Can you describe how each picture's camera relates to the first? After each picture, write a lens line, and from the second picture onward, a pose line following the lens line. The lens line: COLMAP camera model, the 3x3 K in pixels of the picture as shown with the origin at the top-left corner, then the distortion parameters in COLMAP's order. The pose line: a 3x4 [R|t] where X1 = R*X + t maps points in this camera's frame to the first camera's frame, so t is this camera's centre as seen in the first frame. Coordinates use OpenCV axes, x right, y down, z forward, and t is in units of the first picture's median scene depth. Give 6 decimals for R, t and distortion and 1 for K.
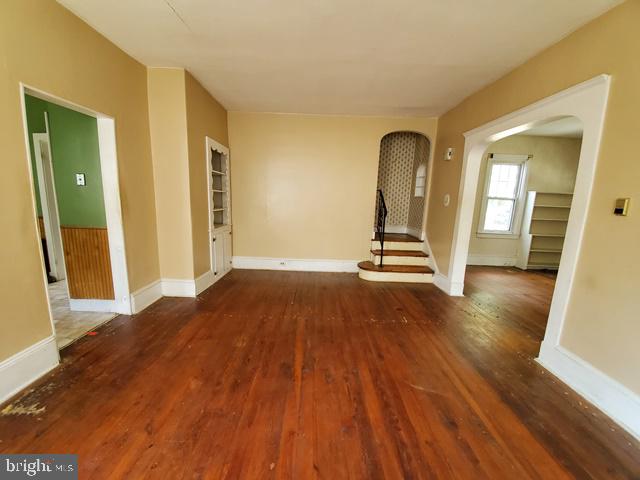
lens RADIAL K [[253.2, 0, 315.3], [0, 253.2, 242.6], [0, 0, 1]] dist [0.013036, -0.015156]
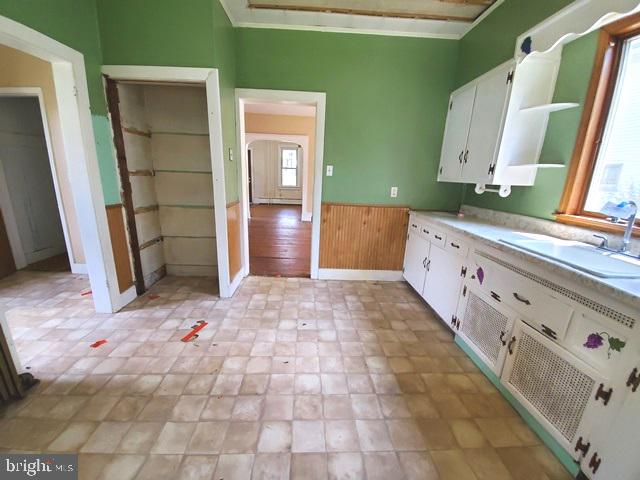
lens RADIAL K [[253.2, 0, 315.3], [0, 253.2, 242.6], [0, 0, 1]] dist [0.013036, -0.015156]
pose [[-0.033961, -0.292425, 0.955685, -1.891004], [0.138659, 0.945610, 0.294270, -0.162854], [-0.989758, 0.142509, 0.008433, 0.682233]]
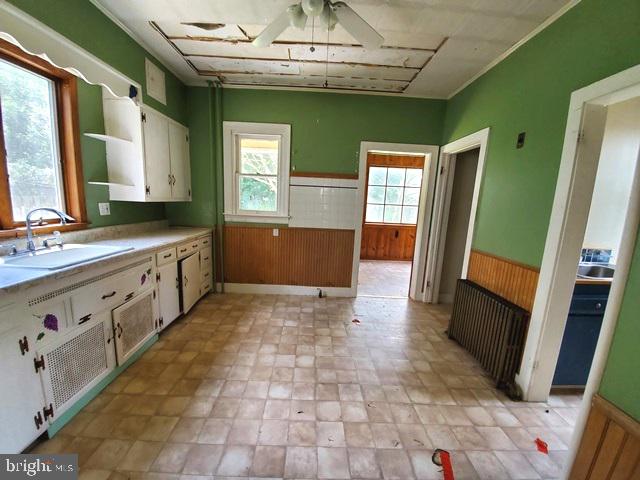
lens RADIAL K [[253.2, 0, 315.3], [0, 253.2, 242.6], [0, 0, 1]] dist [0.013036, -0.015156]
pose [[0.012628, 0.132877, -0.991052, -0.813522], [-0.219218, 0.967387, 0.126910, -0.159839], [0.975594, 0.215654, 0.041346, 0.729187]]
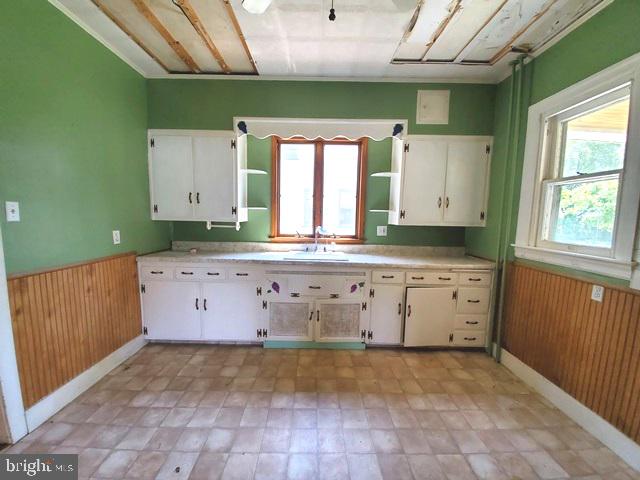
lens RADIAL K [[253.2, 0, 315.3], [0, 253.2, 242.6], [0, 0, 1]] dist [0.013036, -0.015156]
pose [[-0.998537, -0.053117, -0.010154, -1.418839], [-0.053840, 0.958810, 0.278900, -0.244007], [-0.005078, 0.279039, -0.960266, 1.104387]]
